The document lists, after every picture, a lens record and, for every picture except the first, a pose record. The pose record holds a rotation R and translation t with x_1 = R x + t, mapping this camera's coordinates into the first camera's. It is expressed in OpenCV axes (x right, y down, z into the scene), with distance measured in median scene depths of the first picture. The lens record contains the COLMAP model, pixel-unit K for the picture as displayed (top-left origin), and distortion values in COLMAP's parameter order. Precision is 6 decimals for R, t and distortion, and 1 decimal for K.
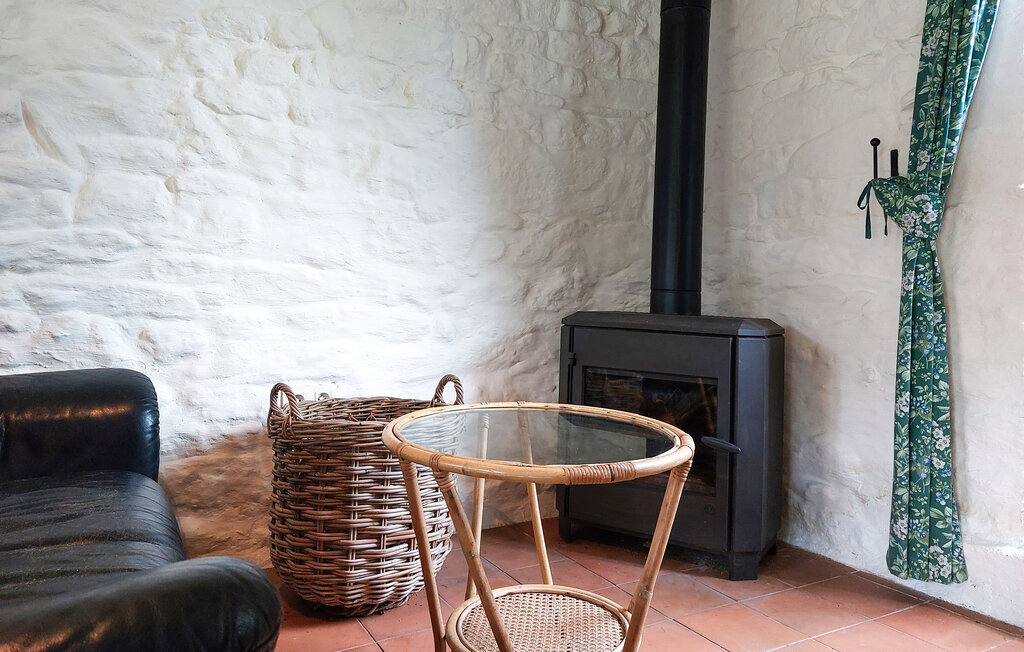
lens RADIAL K [[742.6, 0, 517.8], [0, 742.6, 276.3], [0, 0, 1]] dist [0.067474, -0.060116]
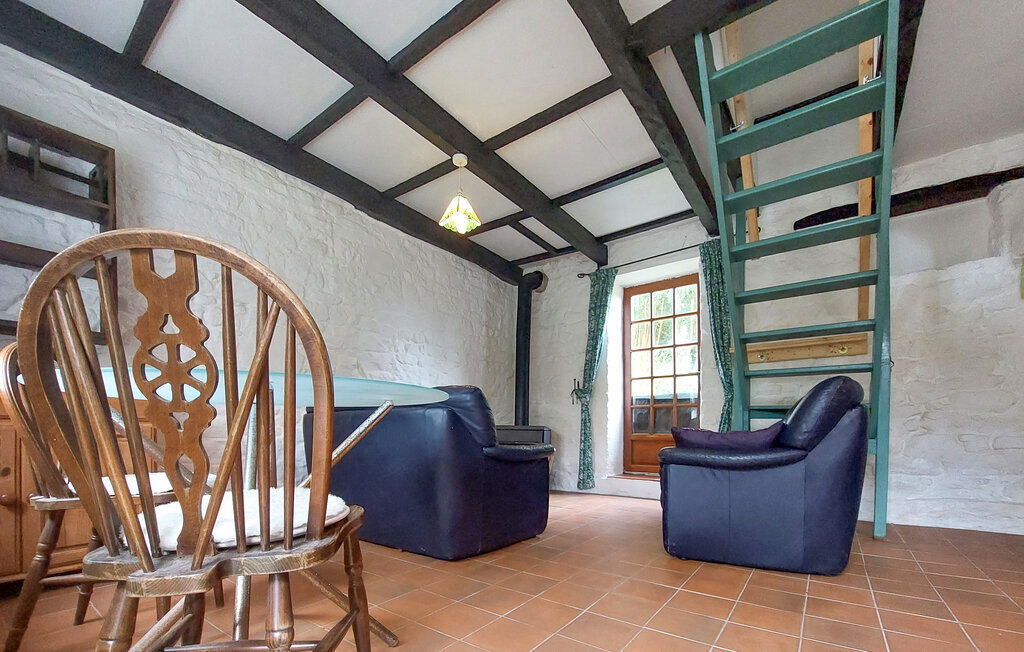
lens RADIAL K [[414.1, 0, 520.4], [0, 414.1, 428.2], [0, 0, 1]] dist [-0.009139, -0.000615]
pose [[0.912967, -0.013333, 0.407816, -0.616828], [0.003390, 0.999679, 0.025095, 0.017562], [-0.408019, -0.021529, 0.912719, -0.790138]]
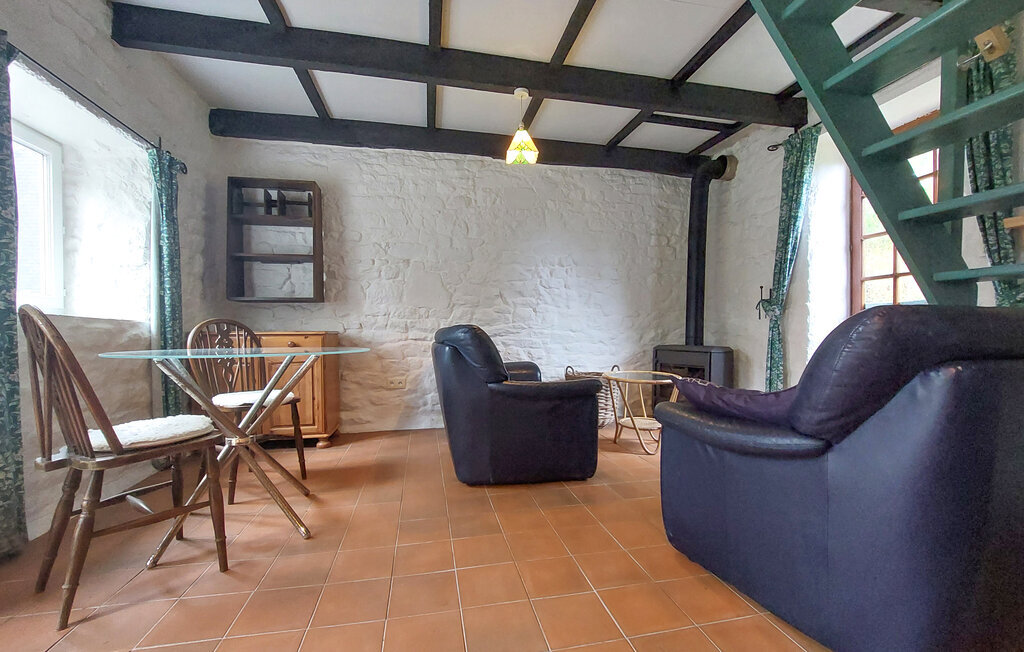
lens RADIAL K [[414.1, 0, 515.1], [0, 414.1, 341.3], [0, 0, 1]] dist [-0.009139, -0.000615]
pose [[0.954894, -0.012121, -0.296699, 0.025833], [0.025135, 0.998880, 0.040087, -0.050985], [0.295881, -0.045737, 0.954129, -0.805237]]
